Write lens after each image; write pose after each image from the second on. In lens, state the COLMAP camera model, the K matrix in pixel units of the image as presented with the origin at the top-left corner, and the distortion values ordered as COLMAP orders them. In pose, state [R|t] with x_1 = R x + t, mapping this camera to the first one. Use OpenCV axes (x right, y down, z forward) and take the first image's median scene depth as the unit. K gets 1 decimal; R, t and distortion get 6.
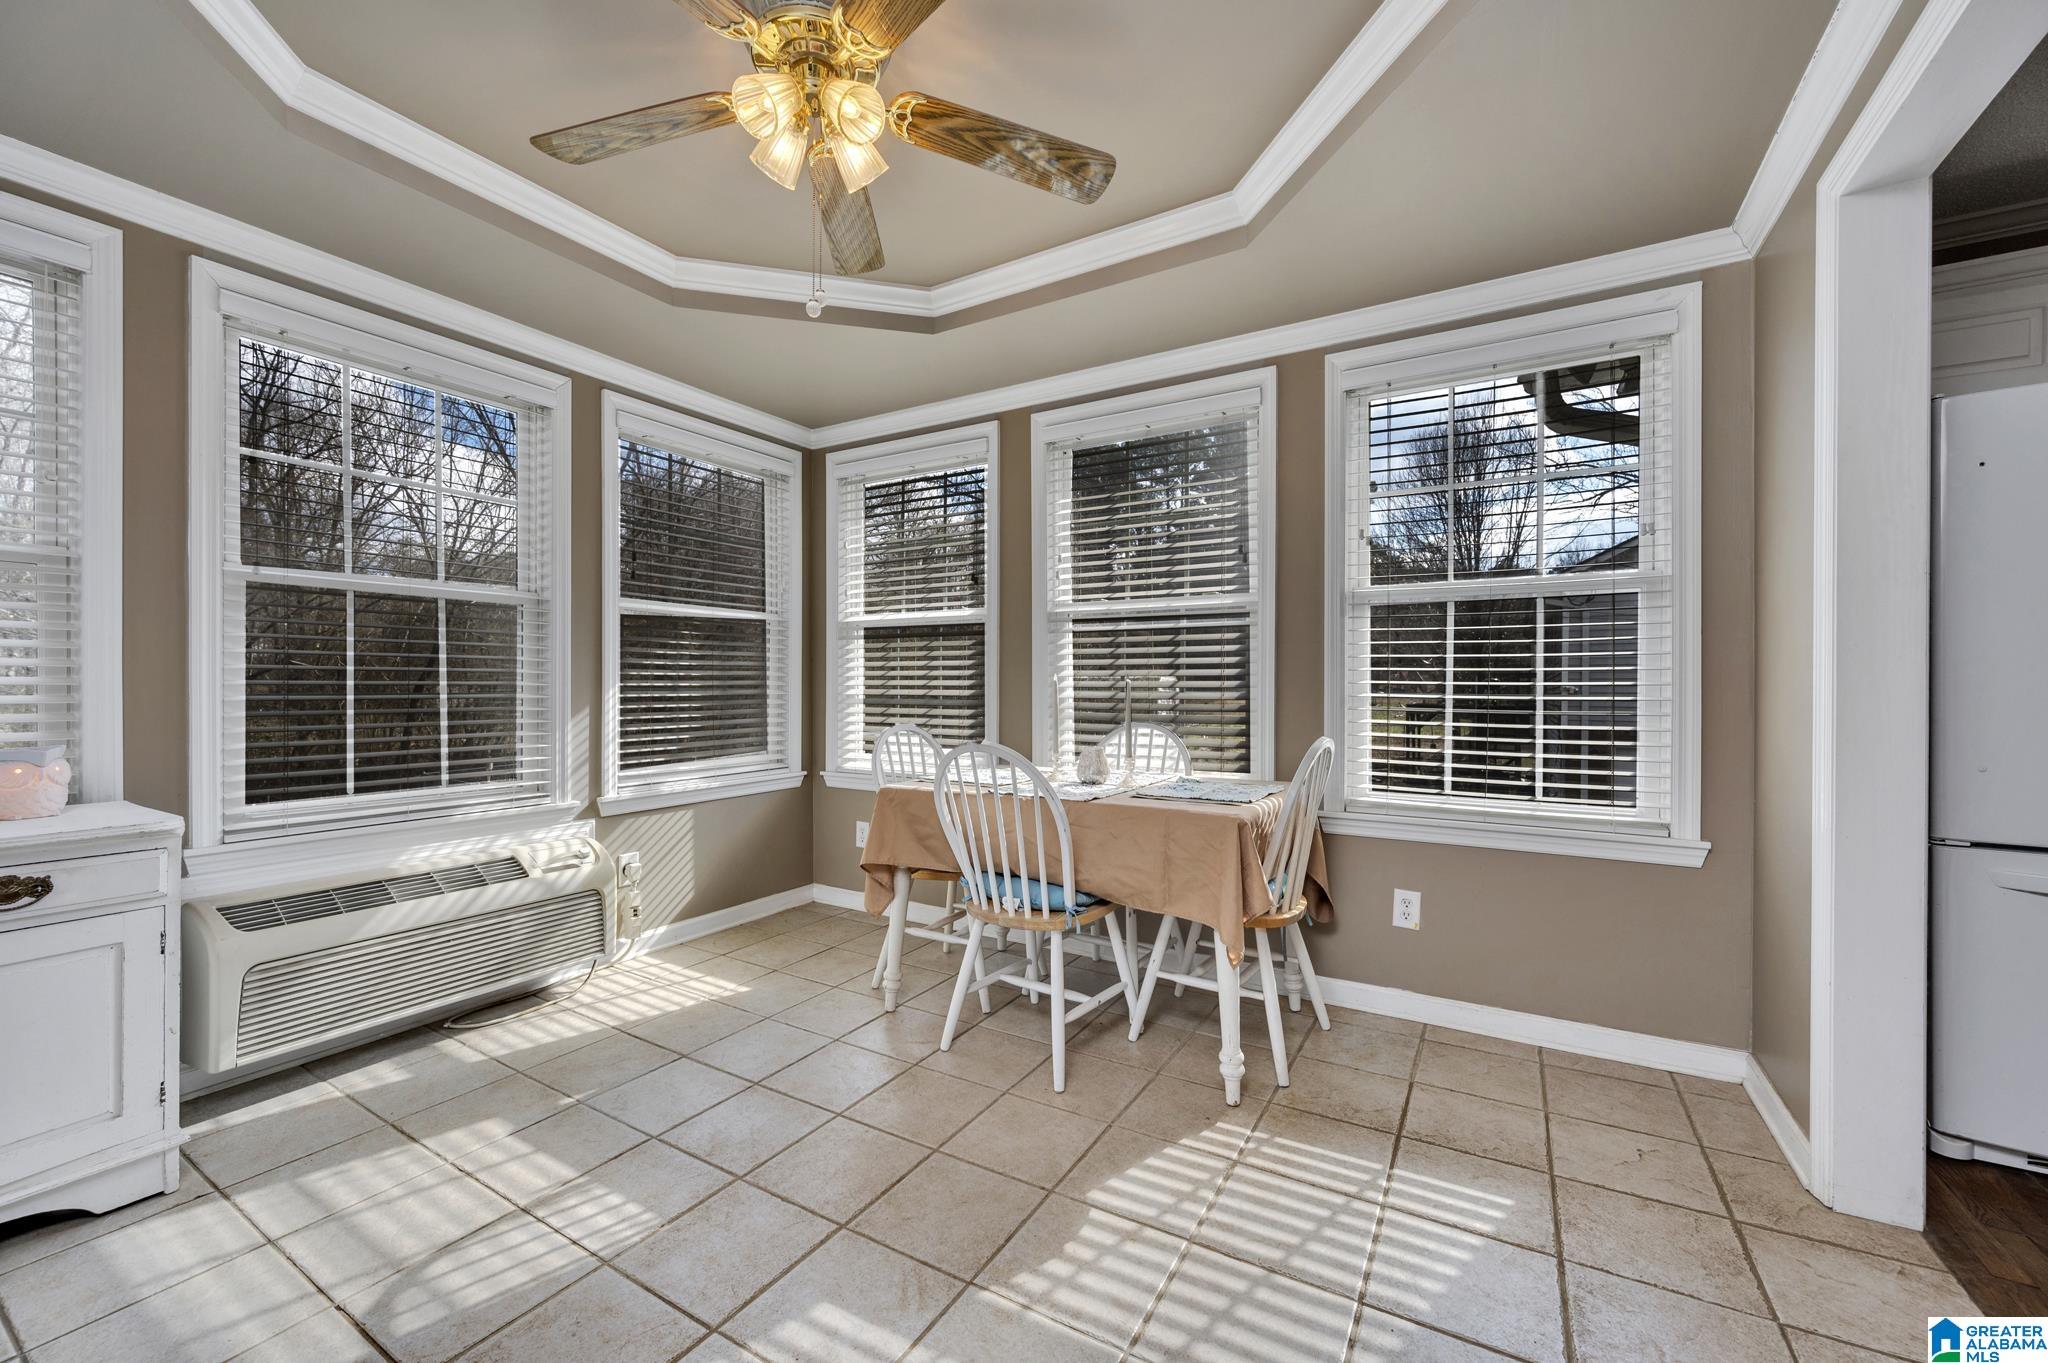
lens RADIAL K [[813.3, 0, 1023.8], [0, 813.3, 689.3], [0, 0, 1]] dist [0.004168, -0.001191]
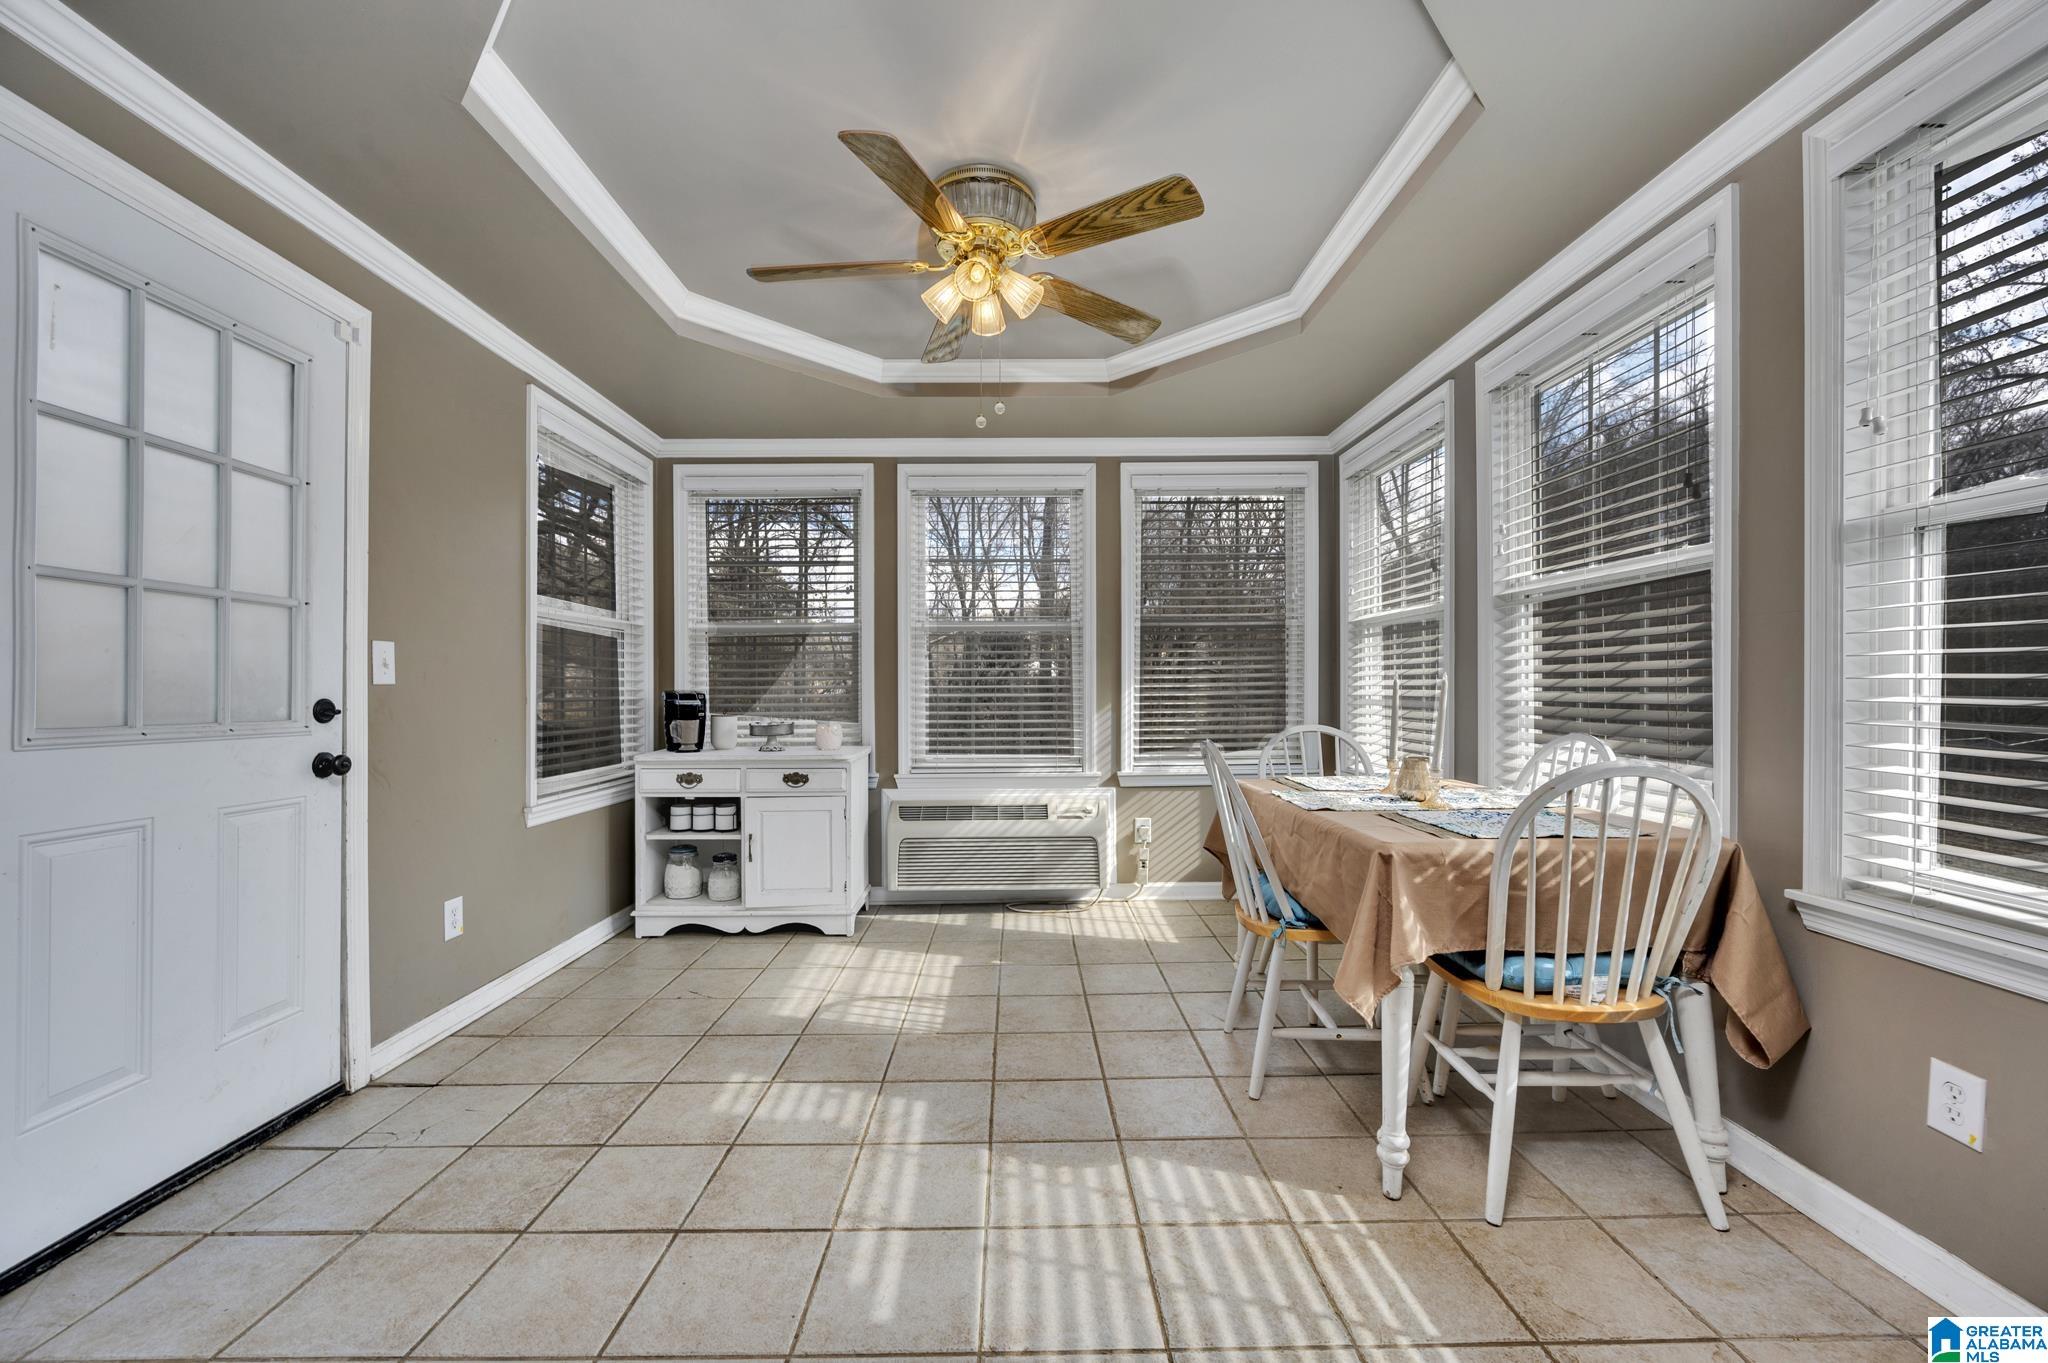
lens RADIAL K [[813.3, 0, 1019.9], [0, 813.3, 684.8], [0, 0, 1]] dist [0.004168, -0.001191]
pose [[0.520801, -0.006663, -0.853652, 0.708940], [0.001369, 0.999975, -0.006971, 0.000564], [0.853677, 0.002462, 0.520797, 0.234500]]
